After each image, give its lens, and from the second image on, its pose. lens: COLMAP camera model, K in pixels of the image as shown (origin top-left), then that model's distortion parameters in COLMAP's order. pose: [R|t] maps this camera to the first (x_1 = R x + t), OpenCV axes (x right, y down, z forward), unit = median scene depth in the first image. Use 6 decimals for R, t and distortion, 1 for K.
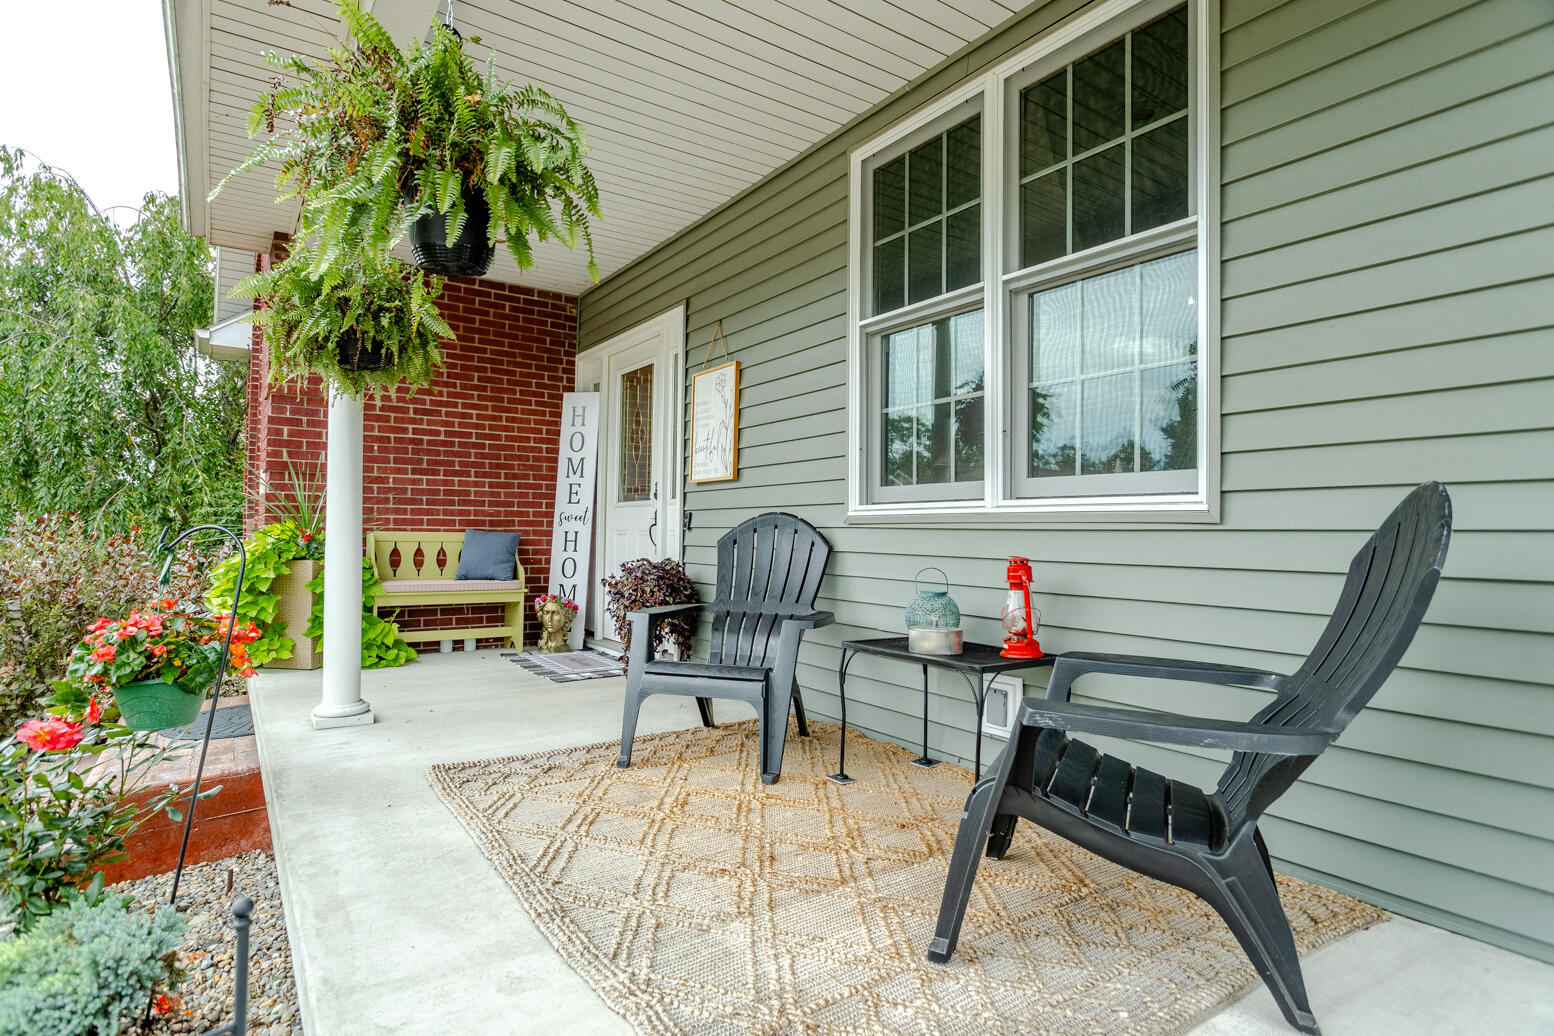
lens RADIAL K [[807.2, 0, 780.0], [0, 807.2, 512.1], [0, 0, 1]] dist [-0.003021, 0.003402]
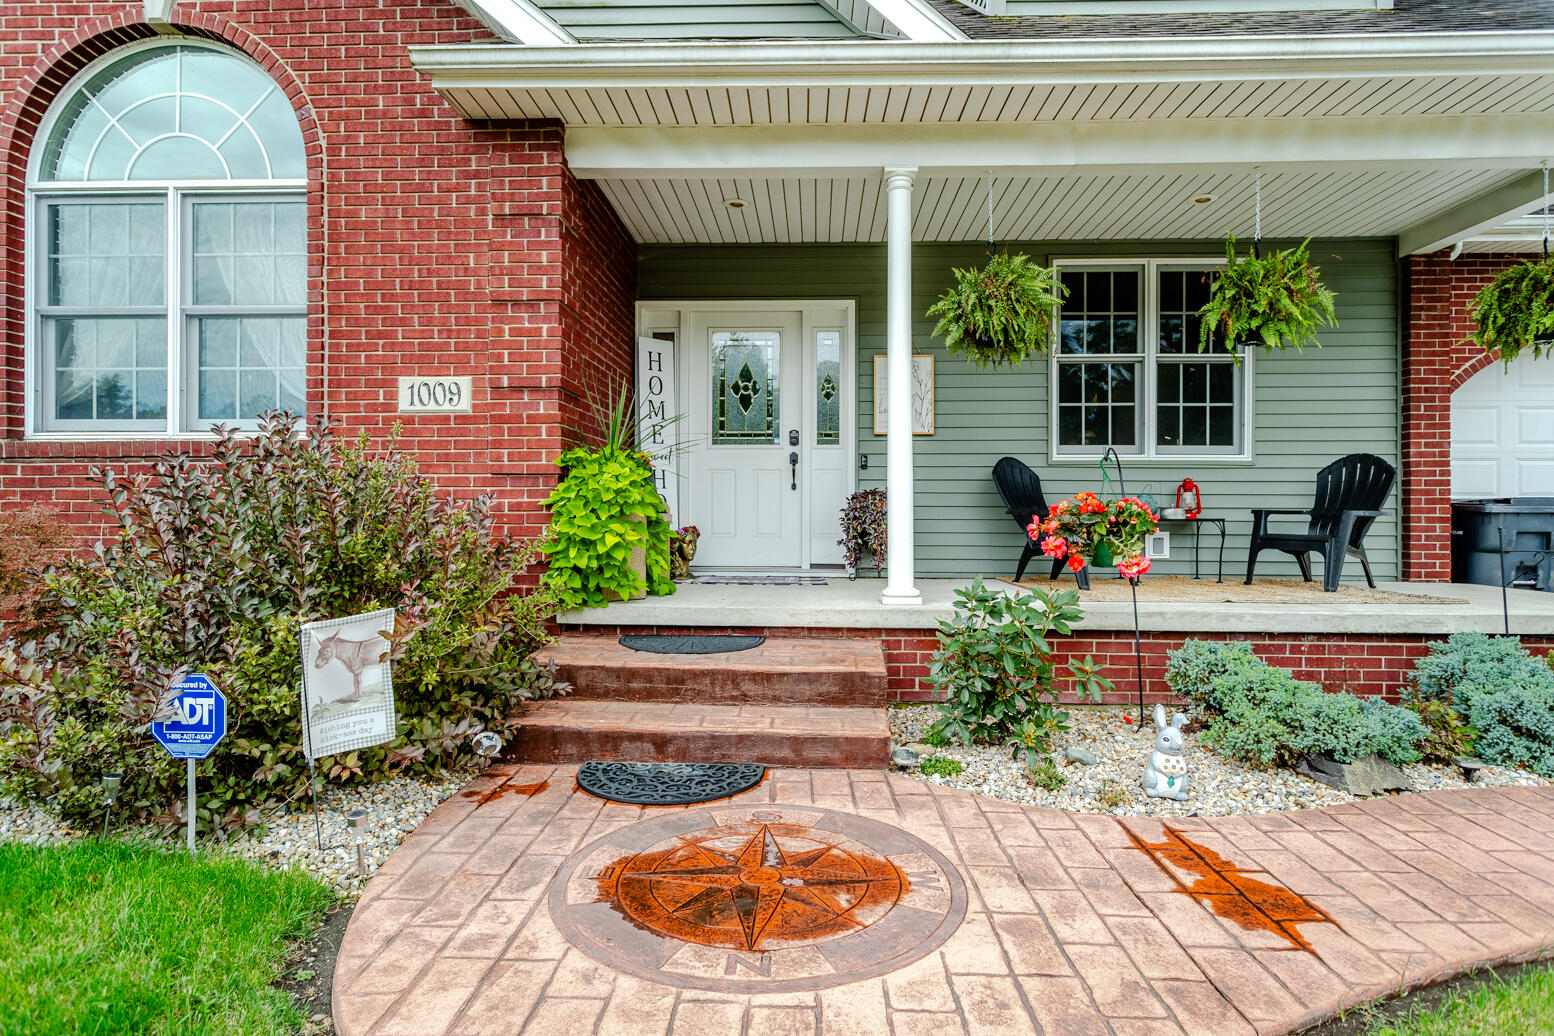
lens RADIAL K [[828.7, 0, 784.3], [0, 828.7, 512.9], [0, 0, 1]] dist [-0.003733, 0.003663]
pose [[0.600510, -0.011353, 0.799537, -1.766186], [-0.016977, 0.999493, 0.026943, 0.082743], [-0.799437, -0.029753, 0.600013, 0.355793]]
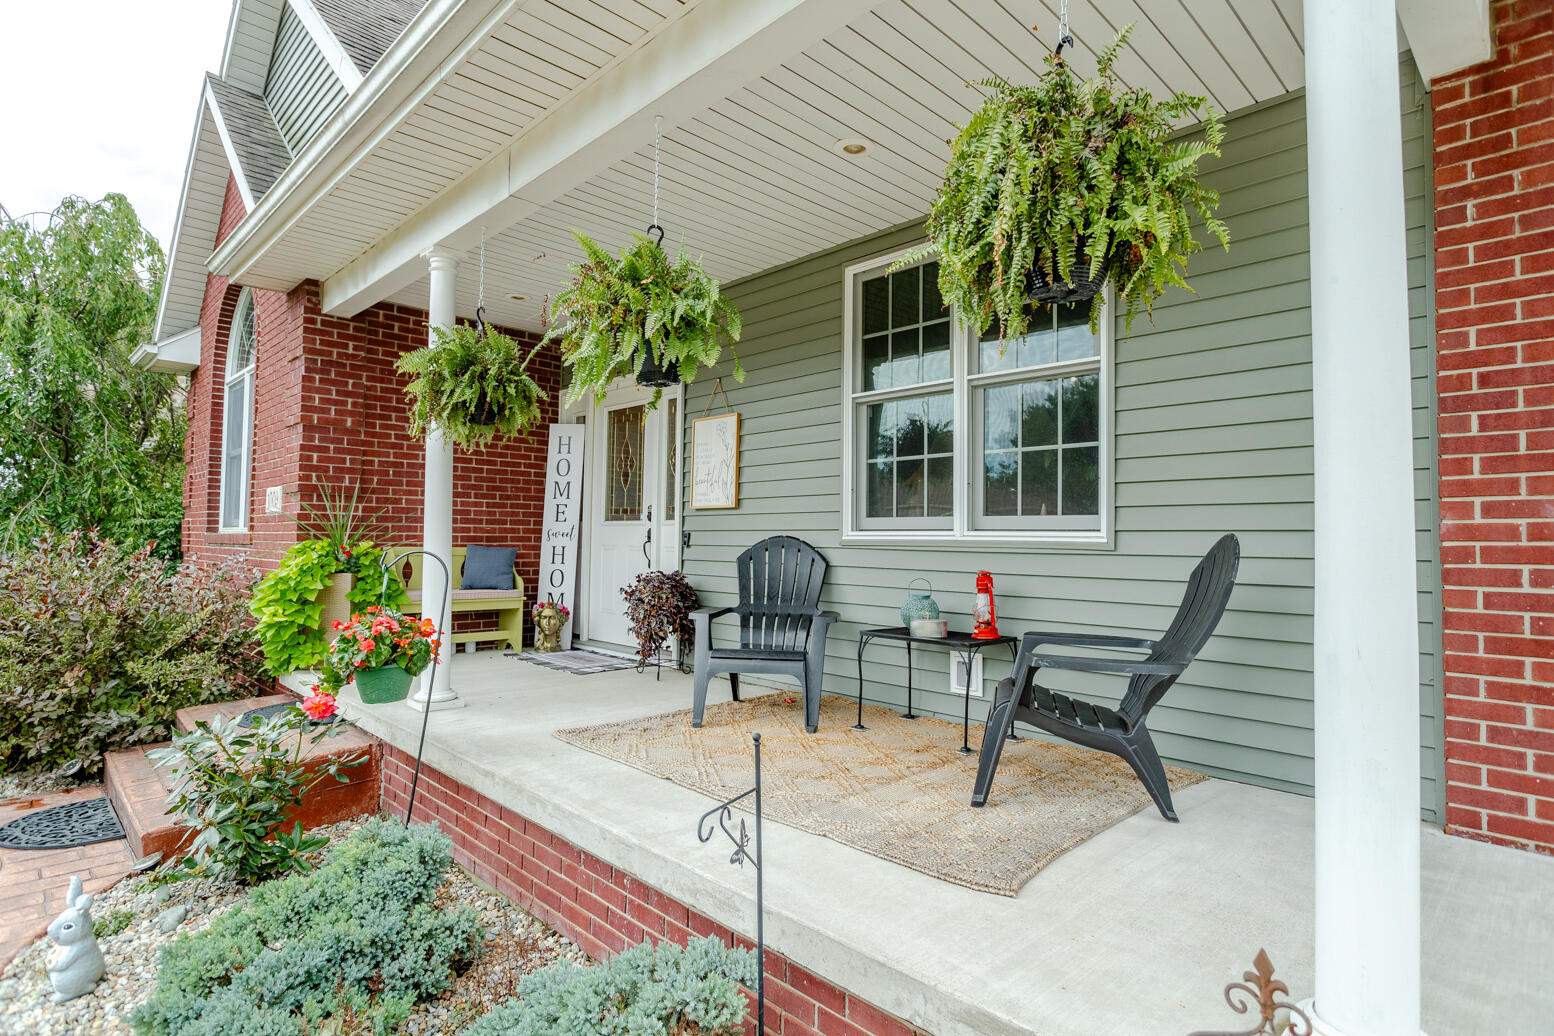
lens RADIAL K [[807.2, 0, 781.0], [0, 807.2, 513.0], [0, 0, 1]] dist [-0.003021, 0.003402]
pose [[0.986115, 0.007573, 0.165892, -0.237063], [-0.006450, 0.999953, -0.007305, -0.028266], [-0.165939, 0.006133, 0.986117, -0.299043]]
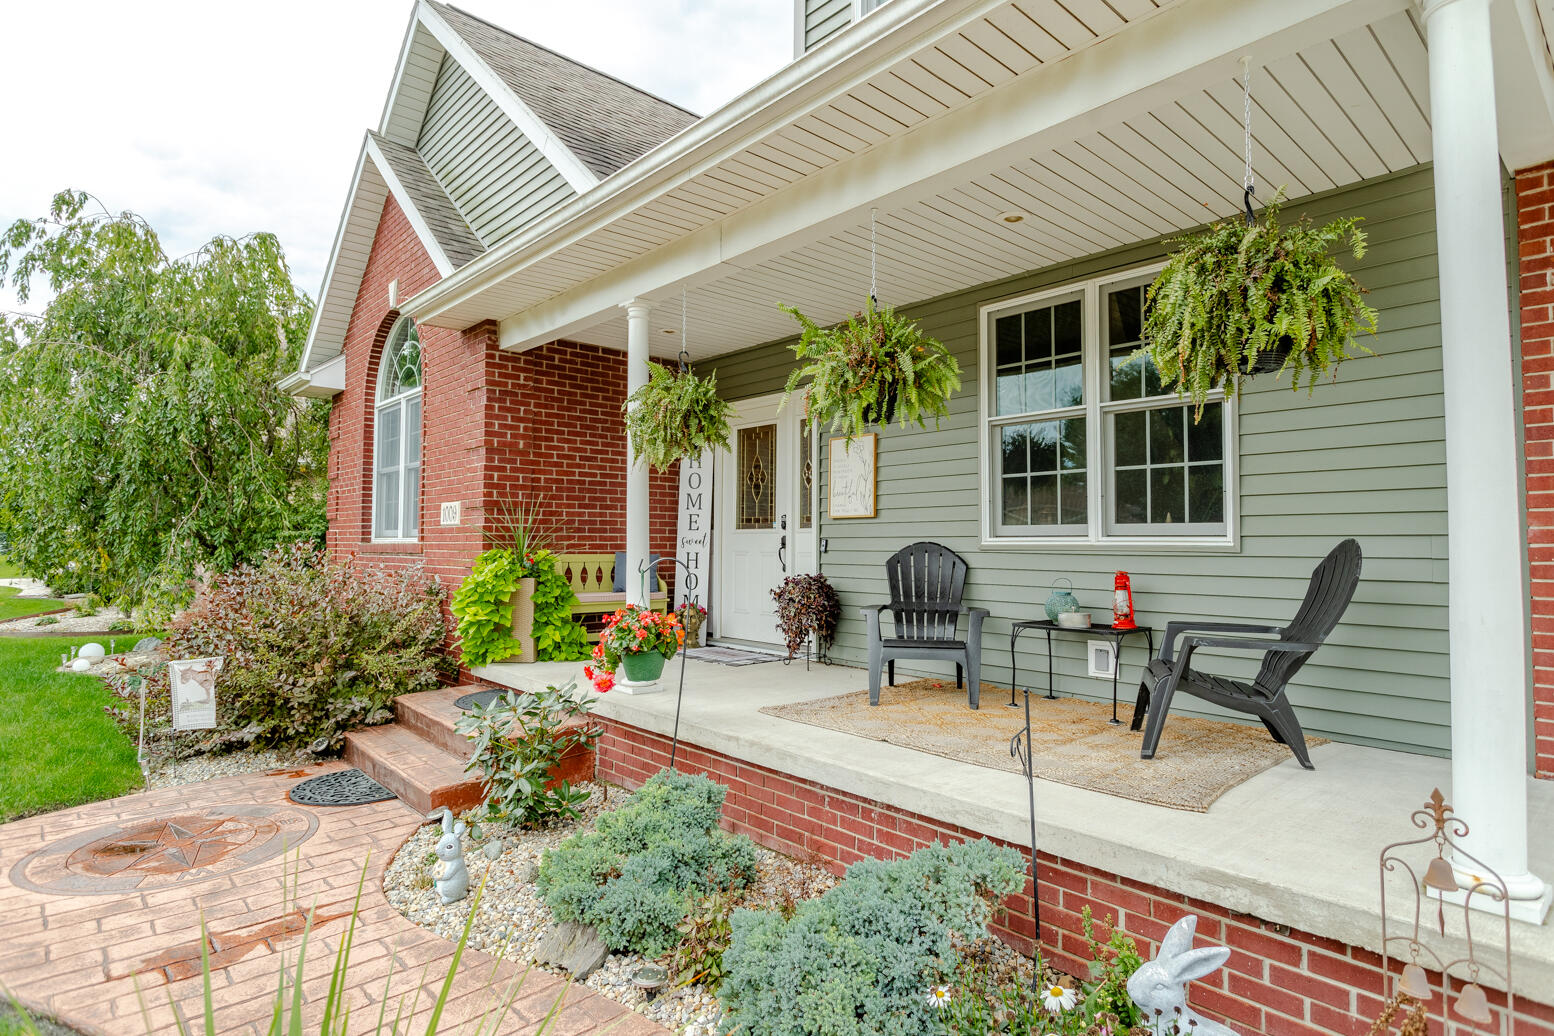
lens RADIAL K [[828.7, 0, 780.1], [0, 828.7, 512.8], [0, 0, 1]] dist [-0.003733, 0.003663]
pose [[0.991869, -0.002193, 0.127246, -0.490464], [0.003587, 0.999936, -0.010731, -0.040002], [-0.127214, 0.011101, 0.991813, -0.503317]]
